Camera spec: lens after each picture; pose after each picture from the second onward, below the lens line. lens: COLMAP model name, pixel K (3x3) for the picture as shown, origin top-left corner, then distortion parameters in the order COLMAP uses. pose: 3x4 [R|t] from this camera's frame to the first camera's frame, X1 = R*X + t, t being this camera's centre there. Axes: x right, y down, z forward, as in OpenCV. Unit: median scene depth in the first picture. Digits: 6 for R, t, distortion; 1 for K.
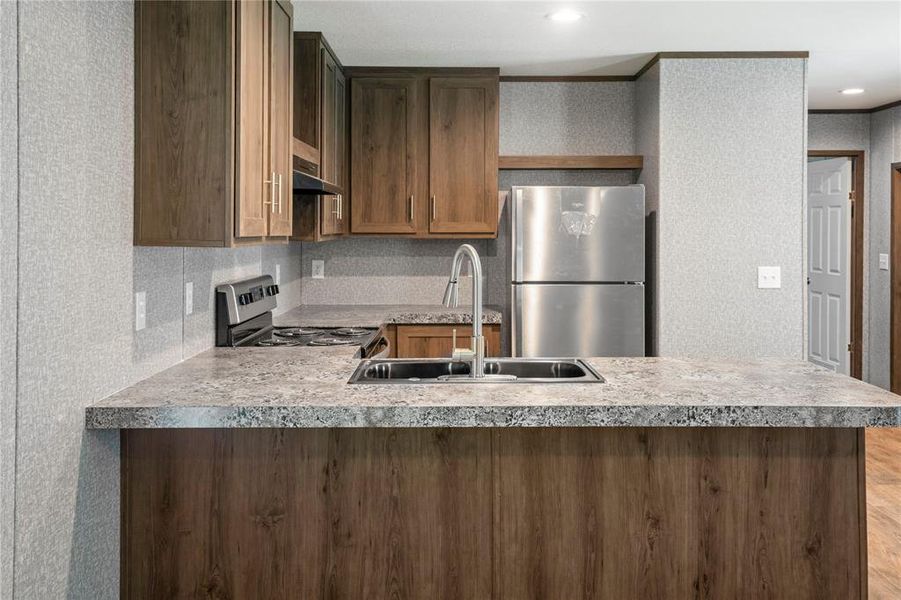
lens RADIAL K [[851.9, 0, 451.2], [0, 851.9, 229.4], [0, 0, 1]] dist [0.023645, 0.008343]
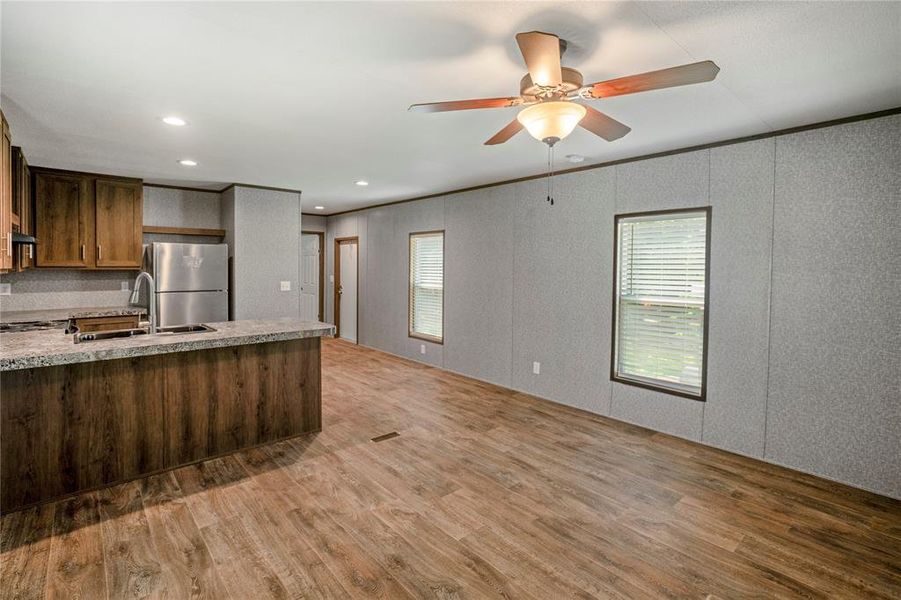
lens RADIAL K [[432.2, 0, 439.3], [0, 432.2, 274.3], [0, 0, 1]] dist [-0.003974, 0.000041]
pose [[0.762495, -0.009308, 0.646927, -0.120689], [-0.004928, 0.999784, 0.020193, -0.003143], [-0.646975, -0.018585, 0.762285, -0.291858]]
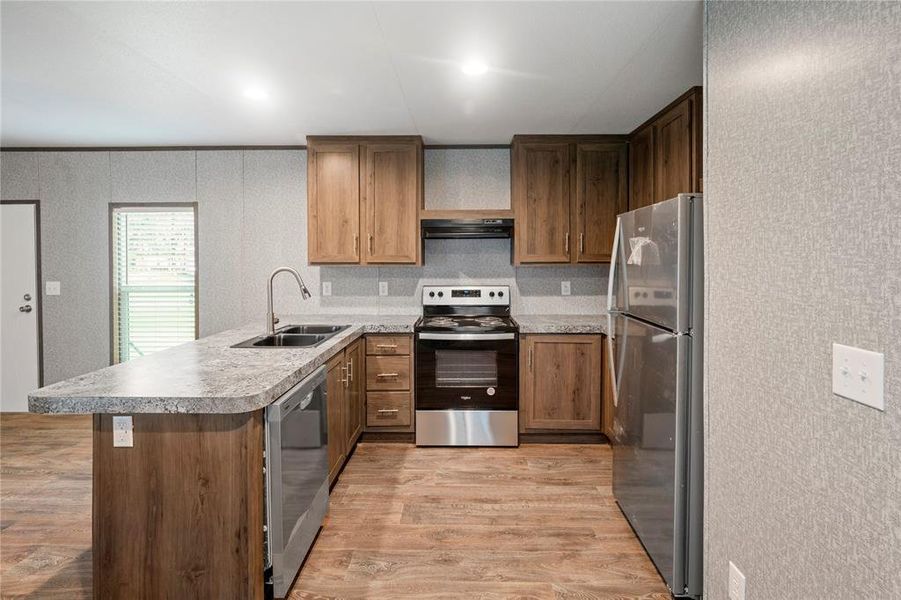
lens RADIAL K [[424.4, 0, 454.4], [0, 424.4, 258.8], [0, 0, 1]] dist [-0.002485, -0.000261]
pose [[-0.011715, -0.002766, -0.999928, 1.026456], [0.002549, 0.999993, -0.002796, 0.002693], [0.999928, -0.002582, -0.011708, 1.450043]]
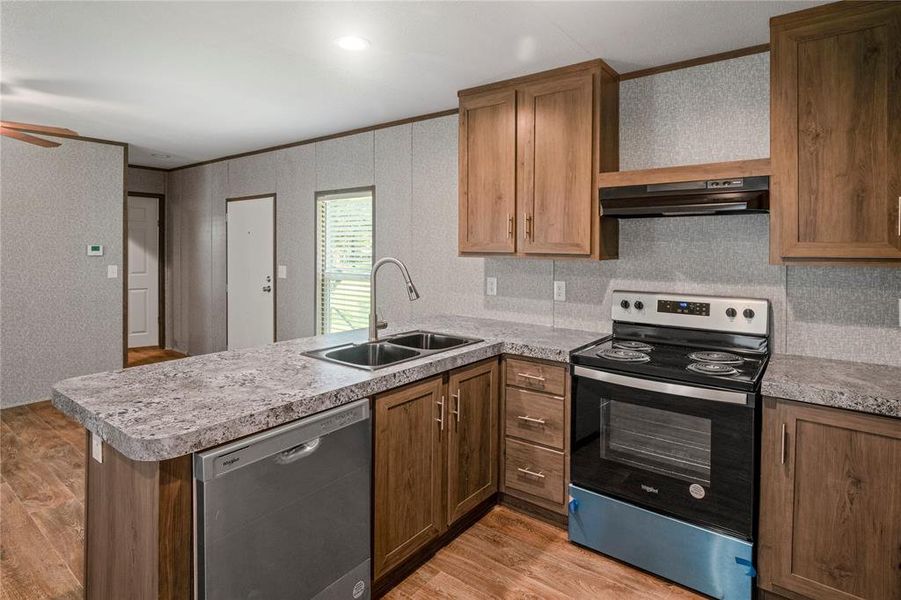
lens RADIAL K [[476.2, 0, 463.8], [0, 476.2, 247.5], [0, 0, 1]] dist [-0.003468, 0.000206]
pose [[-0.592596, -0.005509, -0.805481, 0.651515], [-0.008381, 0.999965, -0.000674, -0.000926], [0.805457, 0.006351, -0.592621, 1.673894]]
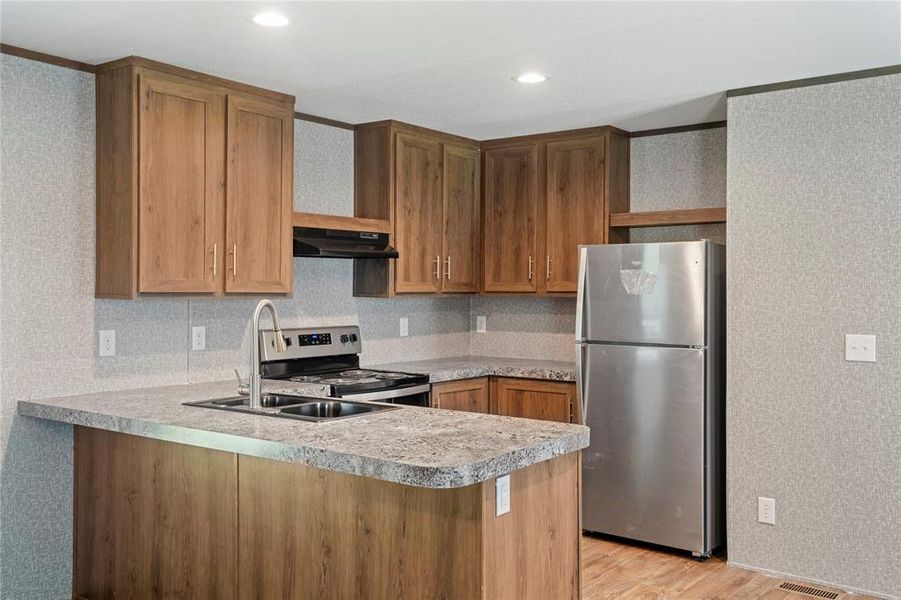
lens RADIAL K [[840.1, 0, 448.9], [0, 840.1, 287.6], [0, 0, 1]] dist [0.030007, 0.003096]
pose [[0.792523, 0.000792, -0.609842, 0.987451], [-0.002306, 0.999996, -0.001699, 0.001878], [0.609838, 0.002752, 0.792521, 0.218217]]
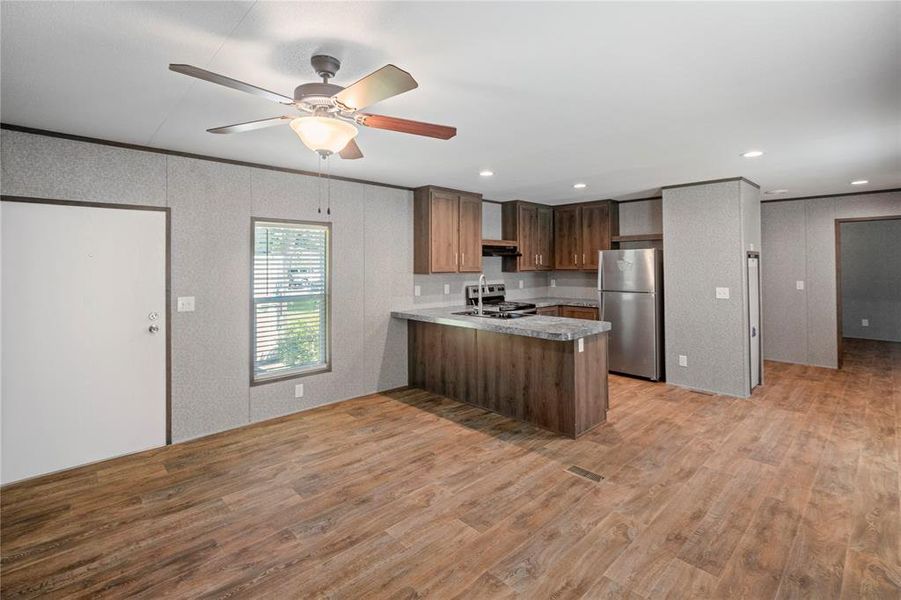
lens RADIAL K [[416.3, 0, 455.0], [0, 416.3, 254.0], [0, 0, 1]] dist [-0.001117, 0.000063]
pose [[0.694076, -0.022477, -0.719551, 1.135296], [0.005374, 0.999646, -0.026043, -0.022393], [0.719882, 0.014209, 0.693951, -0.194824]]
